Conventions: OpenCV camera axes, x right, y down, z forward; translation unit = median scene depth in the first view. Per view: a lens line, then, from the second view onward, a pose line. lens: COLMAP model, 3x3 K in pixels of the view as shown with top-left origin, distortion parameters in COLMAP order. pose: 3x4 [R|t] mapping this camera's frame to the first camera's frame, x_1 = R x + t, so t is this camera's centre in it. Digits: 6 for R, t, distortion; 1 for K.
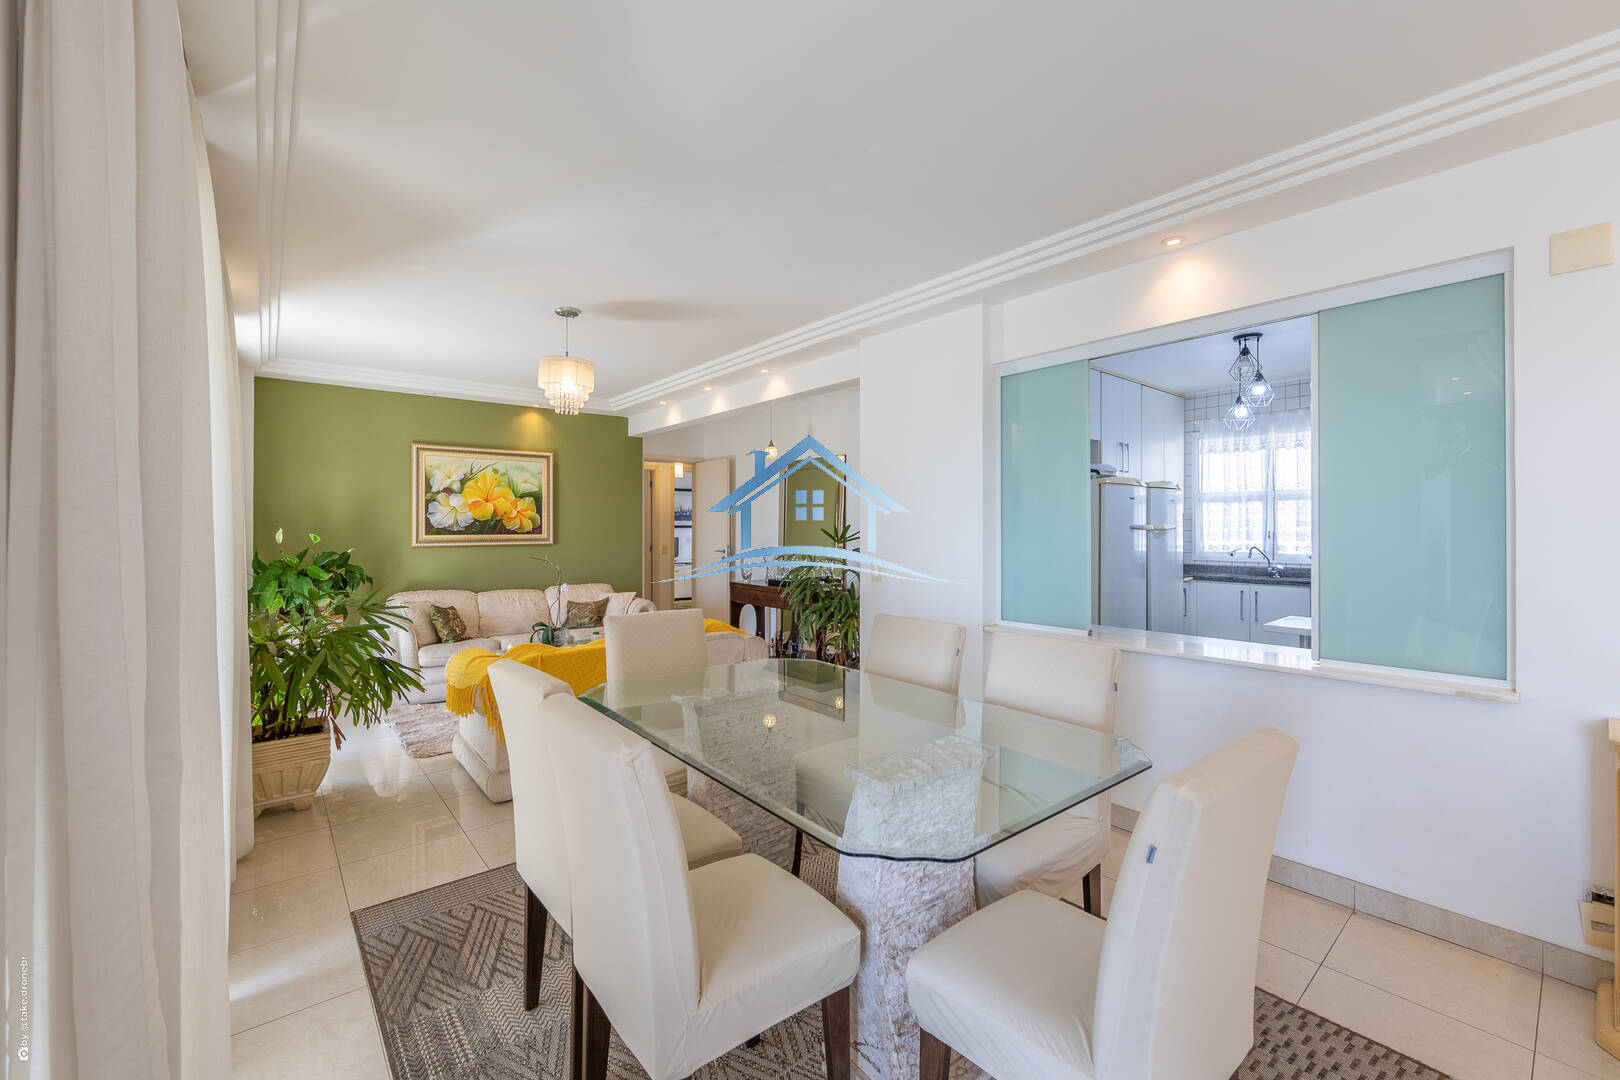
lens RADIAL K [[659.4, 0, 822.5], [0, 659.4, 525.0], [0, 0, 1]] dist [0.000175, -0.000014]
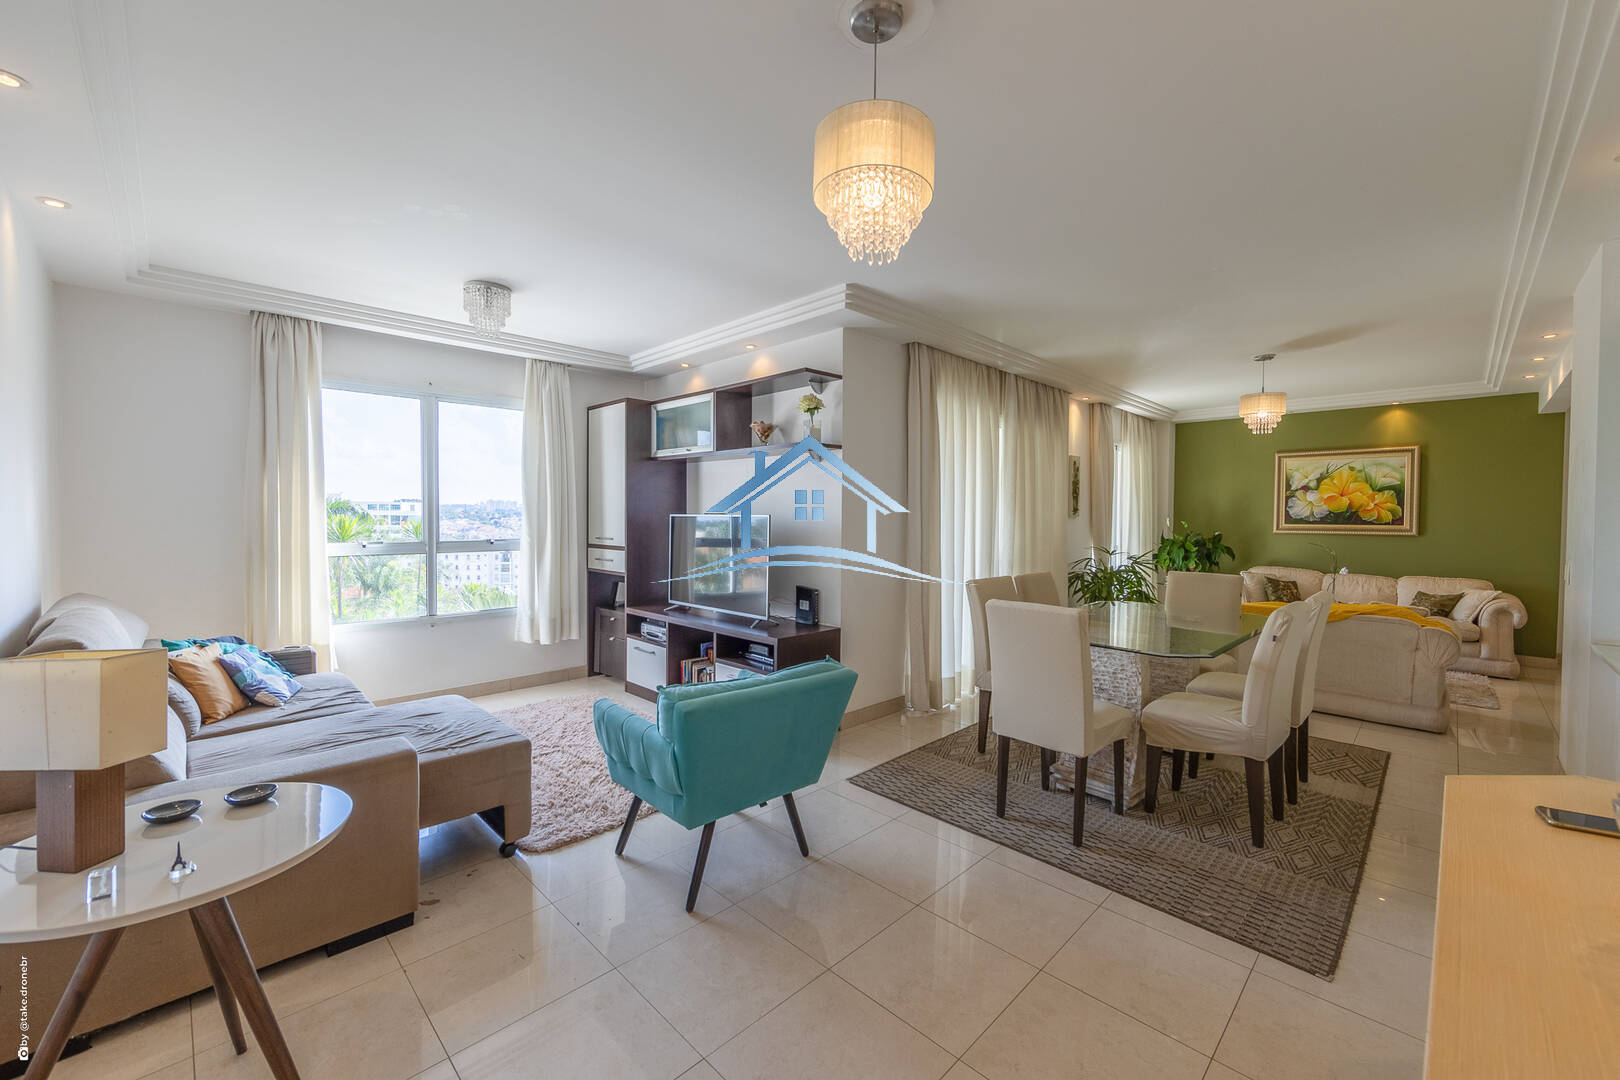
lens RADIAL K [[646.7, 0, 813.7], [0, 646.7, 530.3], [0, 0, 1]] dist [-0.006166, -0.000363]
pose [[0.090443, 0.026474, -0.995550, 0.535889], [-0.003051, 0.999649, 0.026306, -0.002291], [0.995897, 0.000659, 0.090492, -0.018570]]
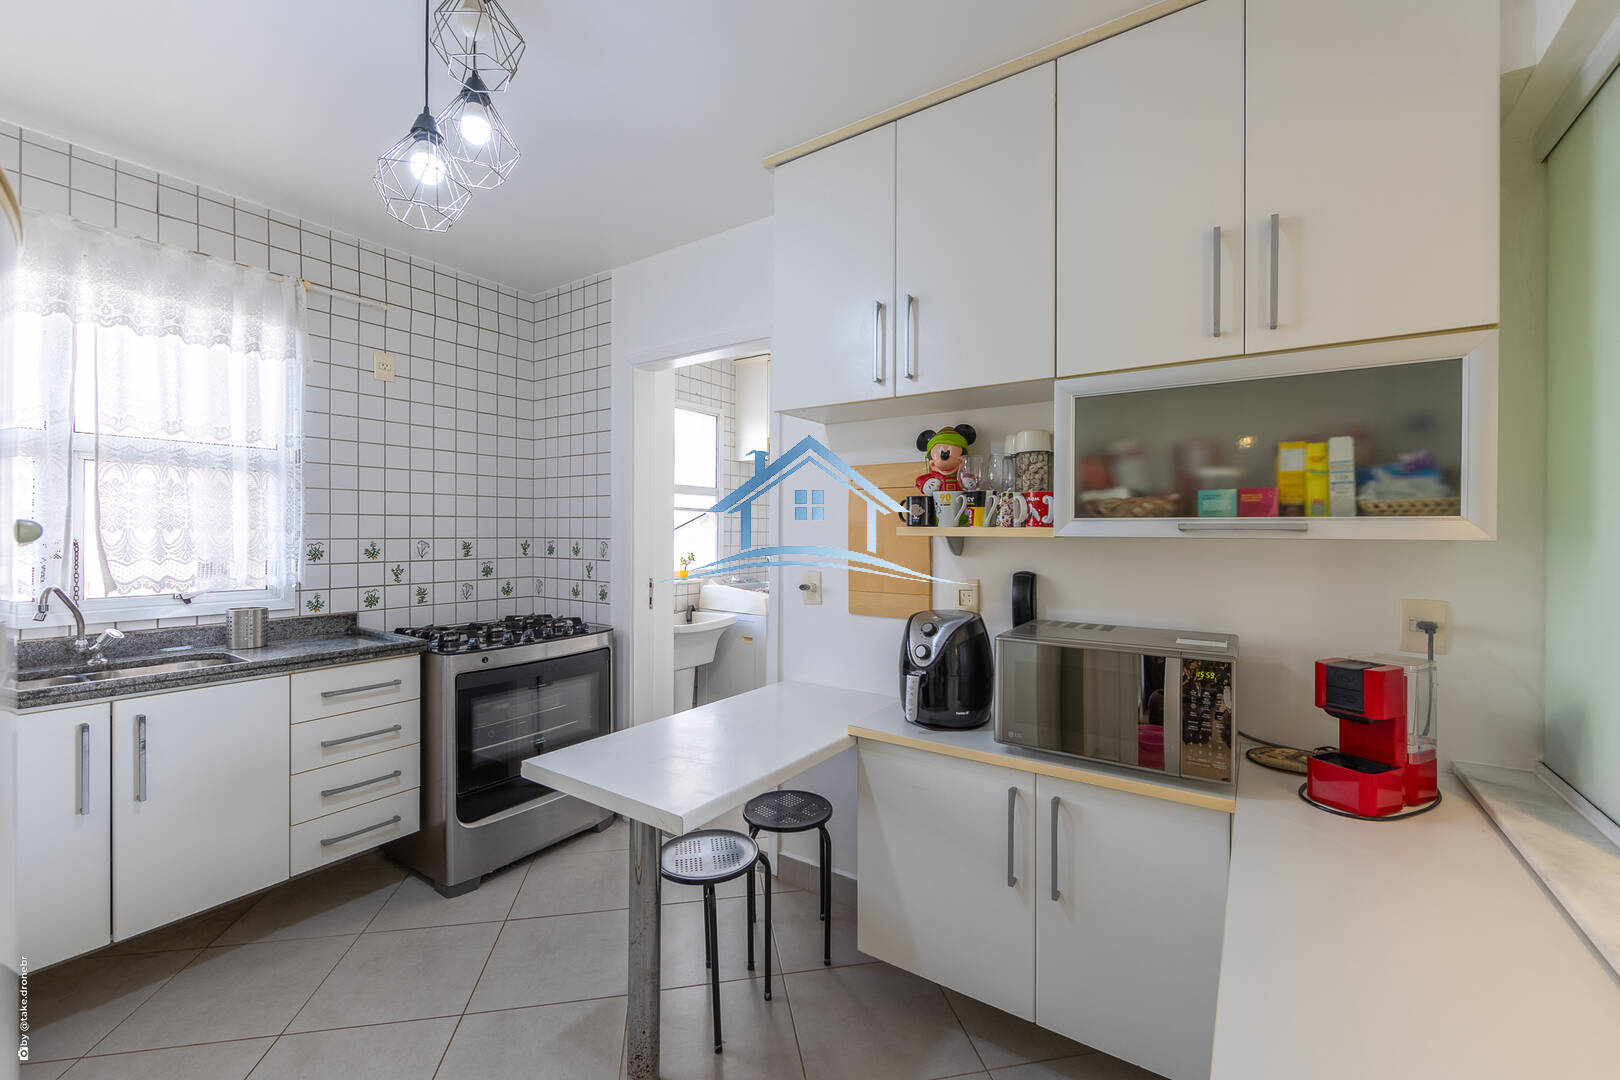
lens RADIAL K [[656.7, 0, 808.4], [0, 656.7, 532.2], [0, 0, 1]] dist [-0.000187, -0.000285]
pose [[-0.271652, -0.001144, 0.962395, 0.203384], [-0.007459, 0.999972, -0.000917, 0.002292], [-0.962367, -0.007428, -0.271653, 0.667684]]
